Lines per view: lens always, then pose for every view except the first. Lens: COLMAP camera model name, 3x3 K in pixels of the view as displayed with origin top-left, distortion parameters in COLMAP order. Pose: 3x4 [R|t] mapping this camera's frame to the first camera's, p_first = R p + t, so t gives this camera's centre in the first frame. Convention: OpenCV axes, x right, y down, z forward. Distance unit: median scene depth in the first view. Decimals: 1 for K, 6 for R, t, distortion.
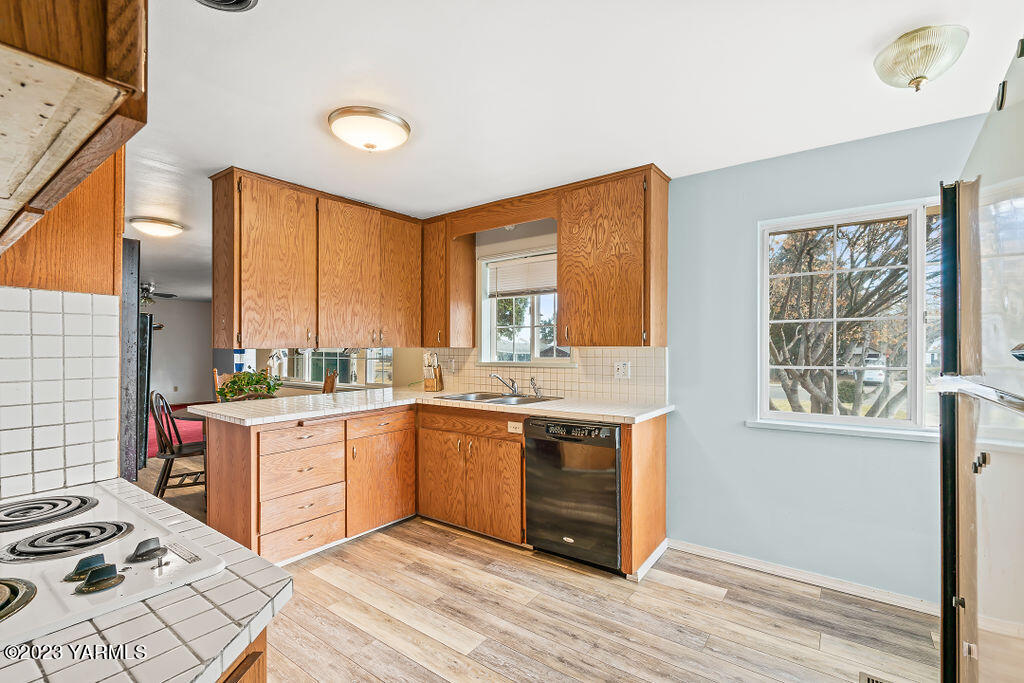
lens RADIAL K [[465.4, 0, 508.0], [0, 465.4, 347.3], [0, 0, 1]] dist [0.000075, 0.000493]
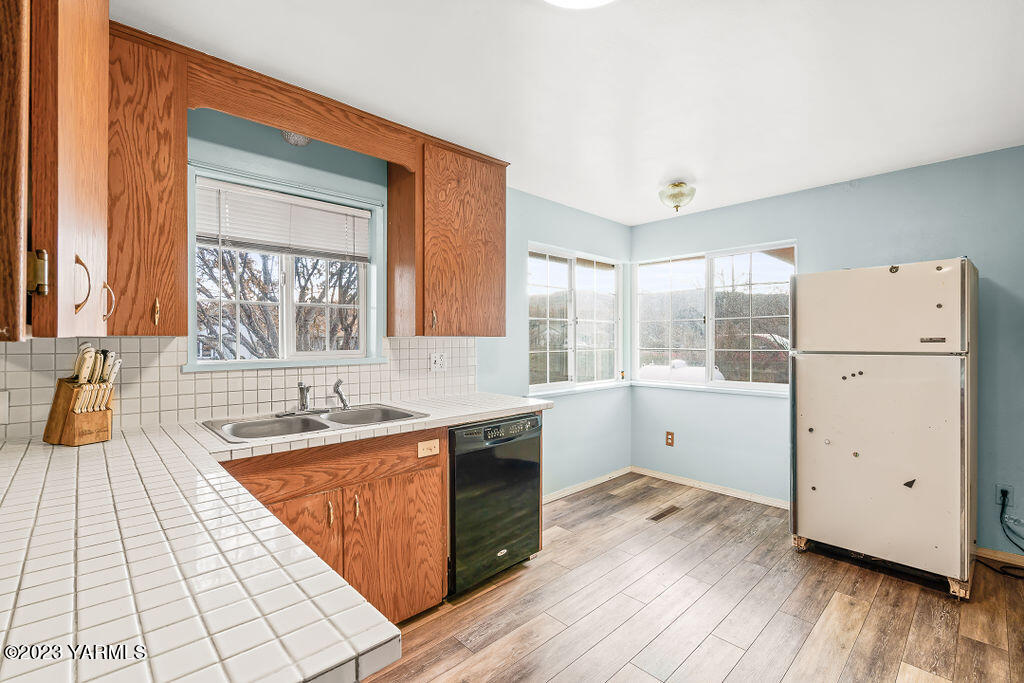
lens RADIAL K [[465.4, 0, 511.5], [0, 465.4, 340.0], [0, 0, 1]] dist [0.000075, 0.000493]
pose [[0.154951, -0.001889, 0.987920, -0.676068], [-0.002686, 0.999994, 0.002334, 0.002899], [-0.987919, -0.003015, 0.154945, 0.761946]]
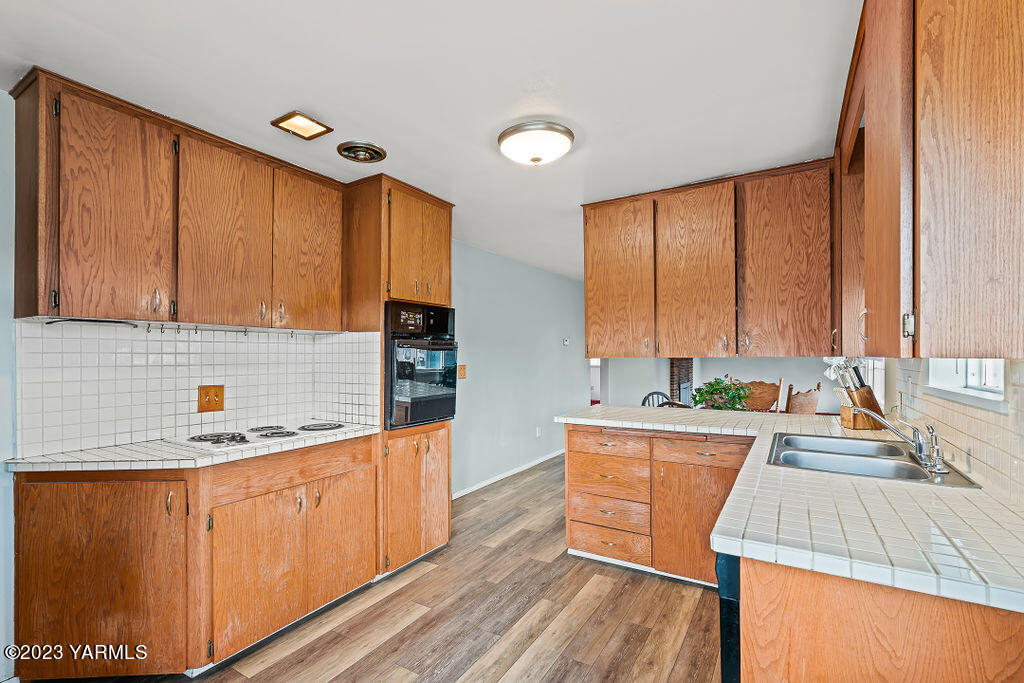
lens RADIAL K [[465.4, 0, 489.3], [0, 465.4, 351.2], [0, 0, 1]] dist [0.000075, 0.000493]
pose [[0.076394, -0.007751, -0.997048, 0.544052], [0.004936, 0.999960, -0.007396, -0.006295], [0.997066, -0.004357, 0.076429, 0.633797]]
